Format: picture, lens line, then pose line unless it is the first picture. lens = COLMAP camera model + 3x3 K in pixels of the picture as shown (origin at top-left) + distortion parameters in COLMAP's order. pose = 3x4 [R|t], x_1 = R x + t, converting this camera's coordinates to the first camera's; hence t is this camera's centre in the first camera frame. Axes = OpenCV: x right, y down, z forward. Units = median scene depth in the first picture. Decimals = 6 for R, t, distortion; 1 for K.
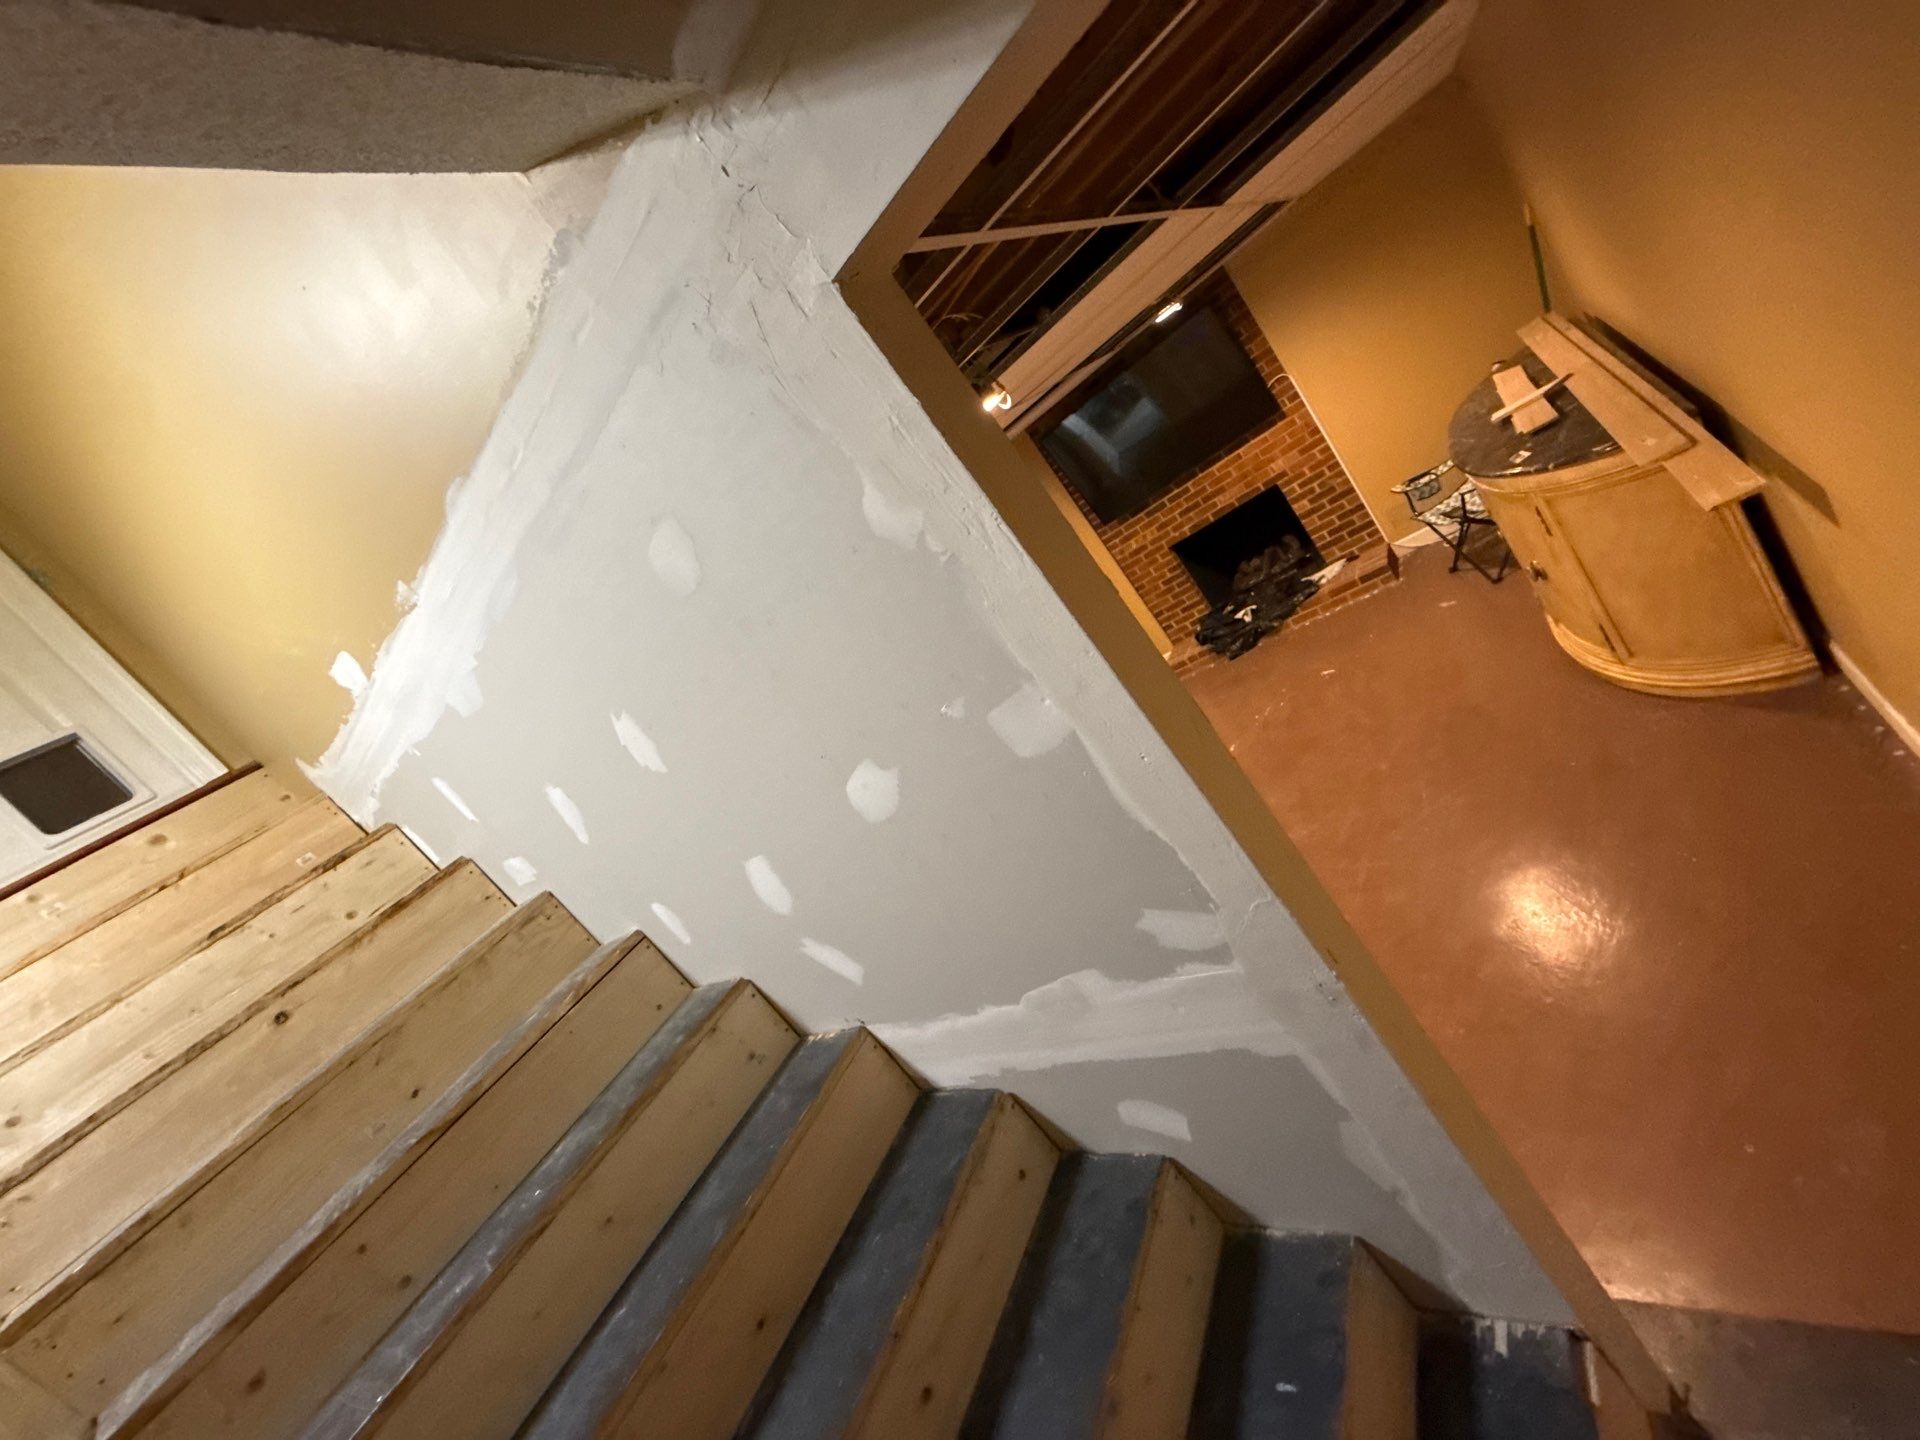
lens RADIAL K [[764.5, 0, 962.1], [0, 764.5, 718.0], [0, 0, 1]] dist [-0.000186, -0.000340]
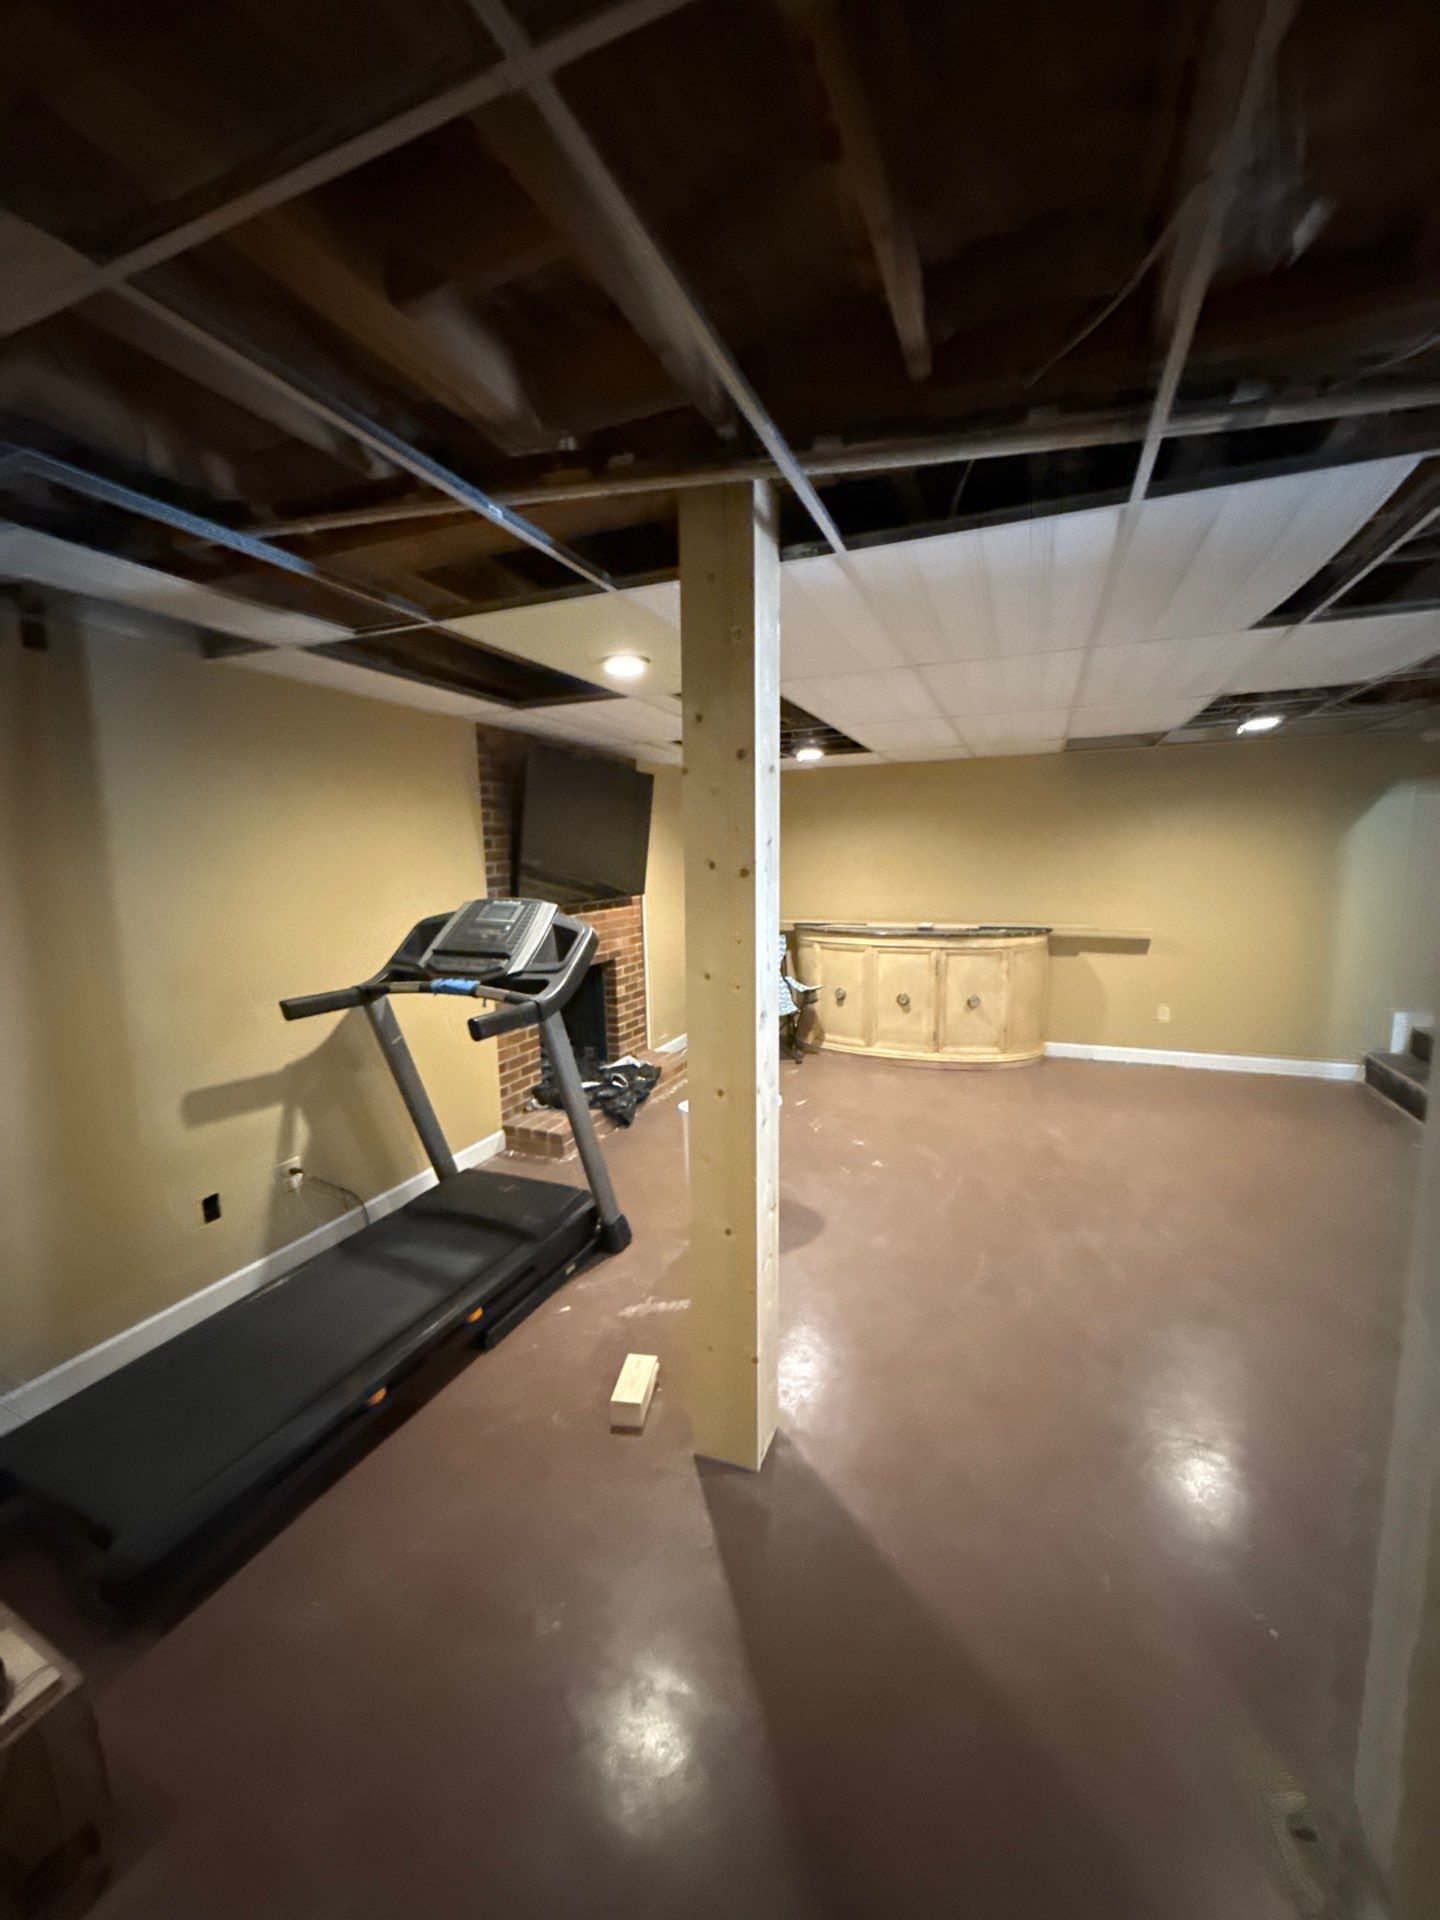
lens RADIAL K [[764.5, 0, 725.8], [0, 764.5, 963.1], [0, 0, 1]] dist [-0.000186, -0.000340]
pose [[-0.142193, 0.487685, 0.861362, -0.869762], [0.360965, 0.835827, -0.413639, 0.298927], [-0.921675, 0.252105, -0.294886, 2.233355]]
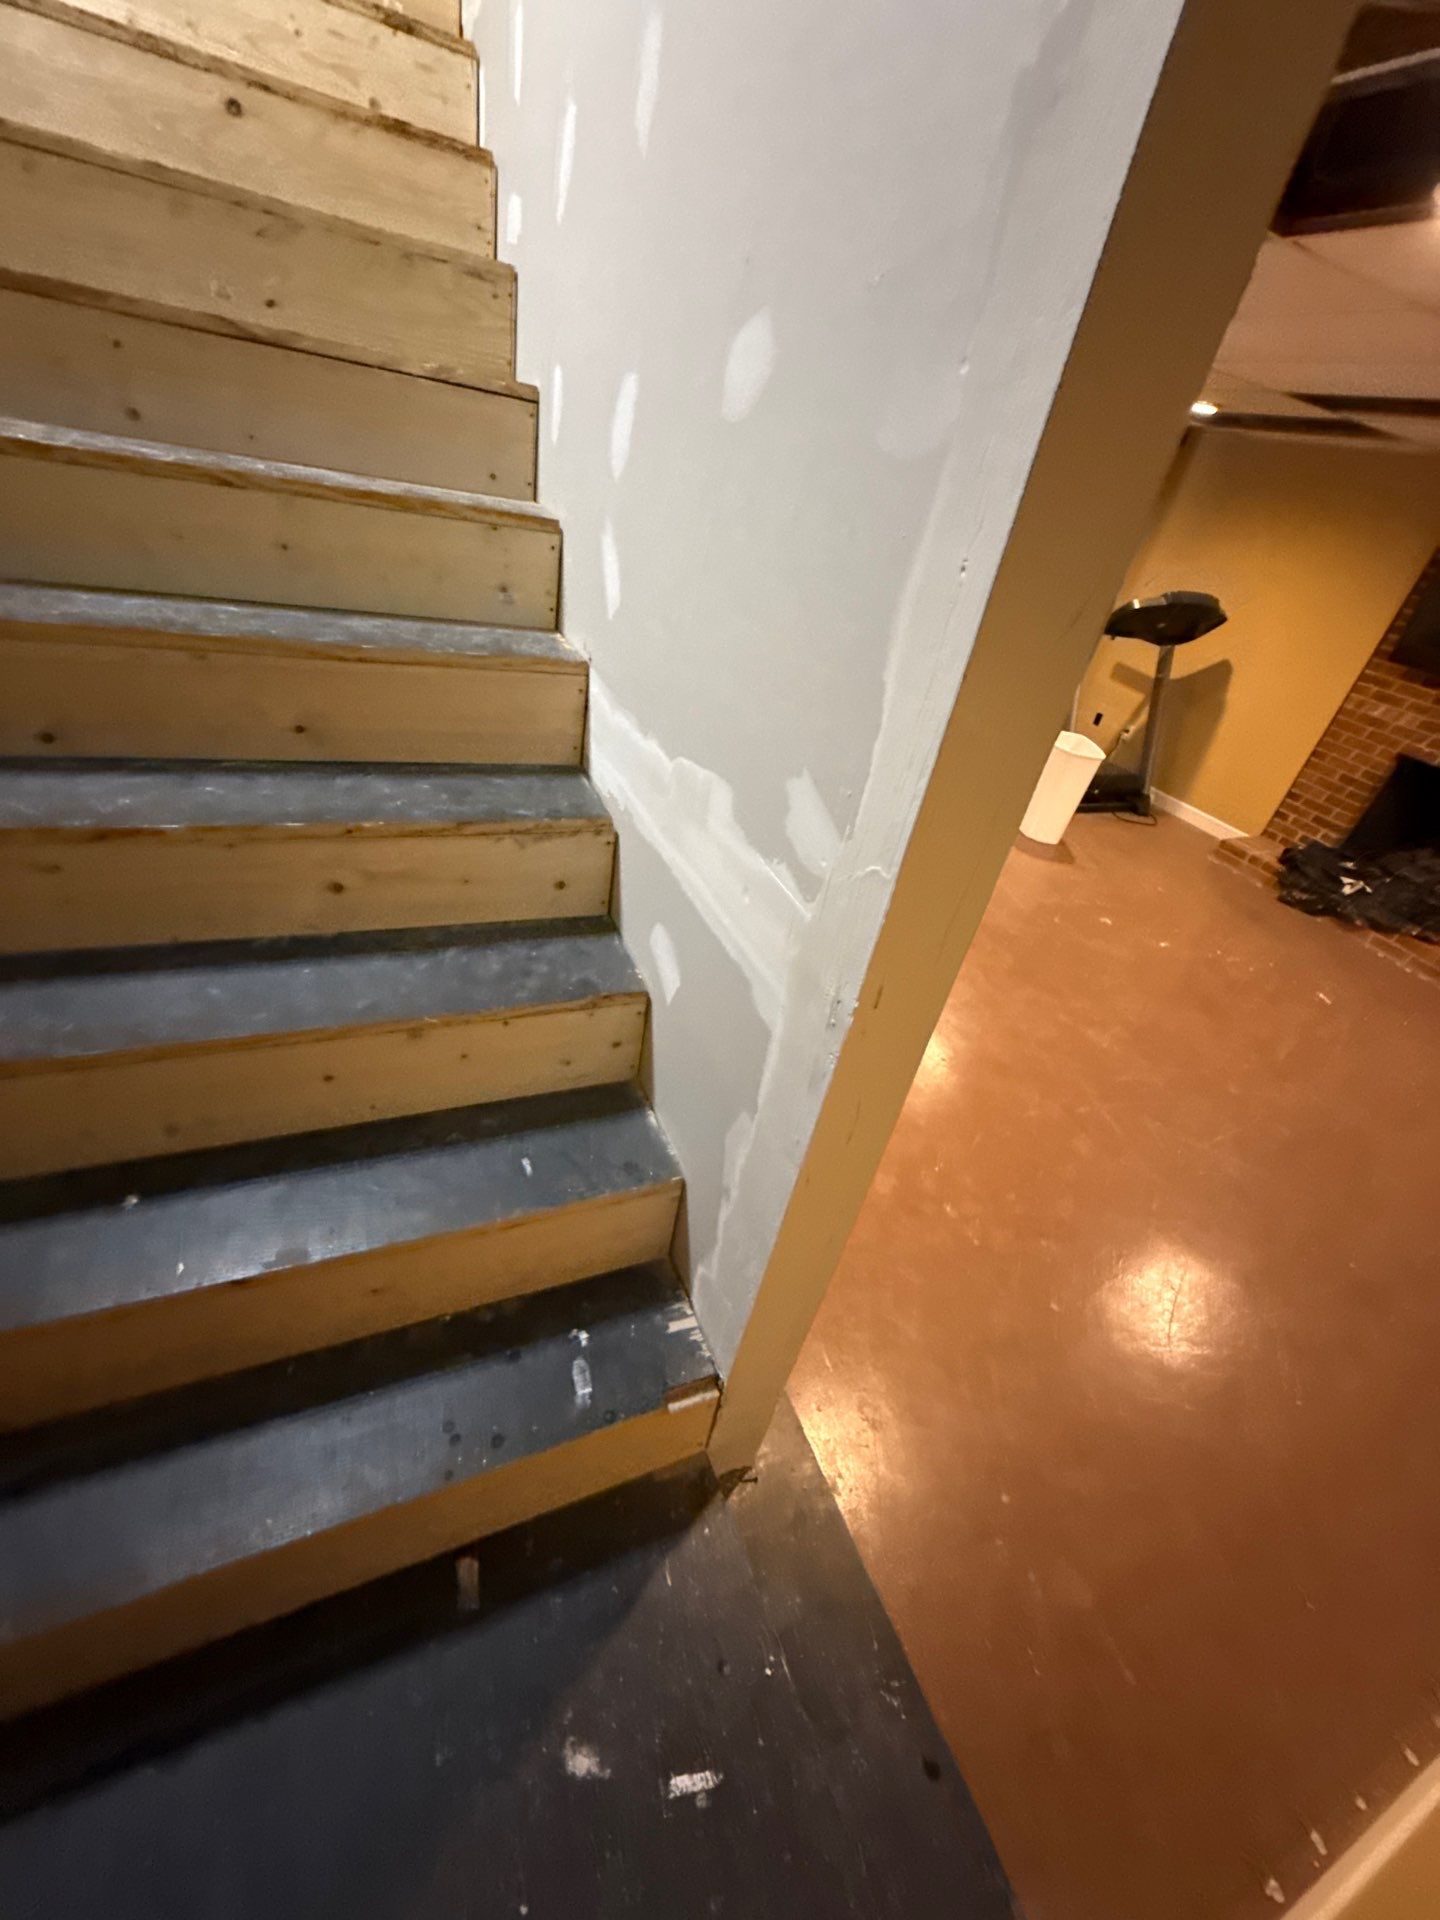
lens RADIAL K [[764.5, 0, 721.8], [0, 764.5, 960.1], [0, 0, 1]] dist [-0.000186, -0.000340]
pose [[0.551946, 0.833483, 0.025741, 0.123675], [-0.741572, 0.476496, 0.472254, 0.018602], [0.381350, -0.279747, 0.881087, 0.101923]]
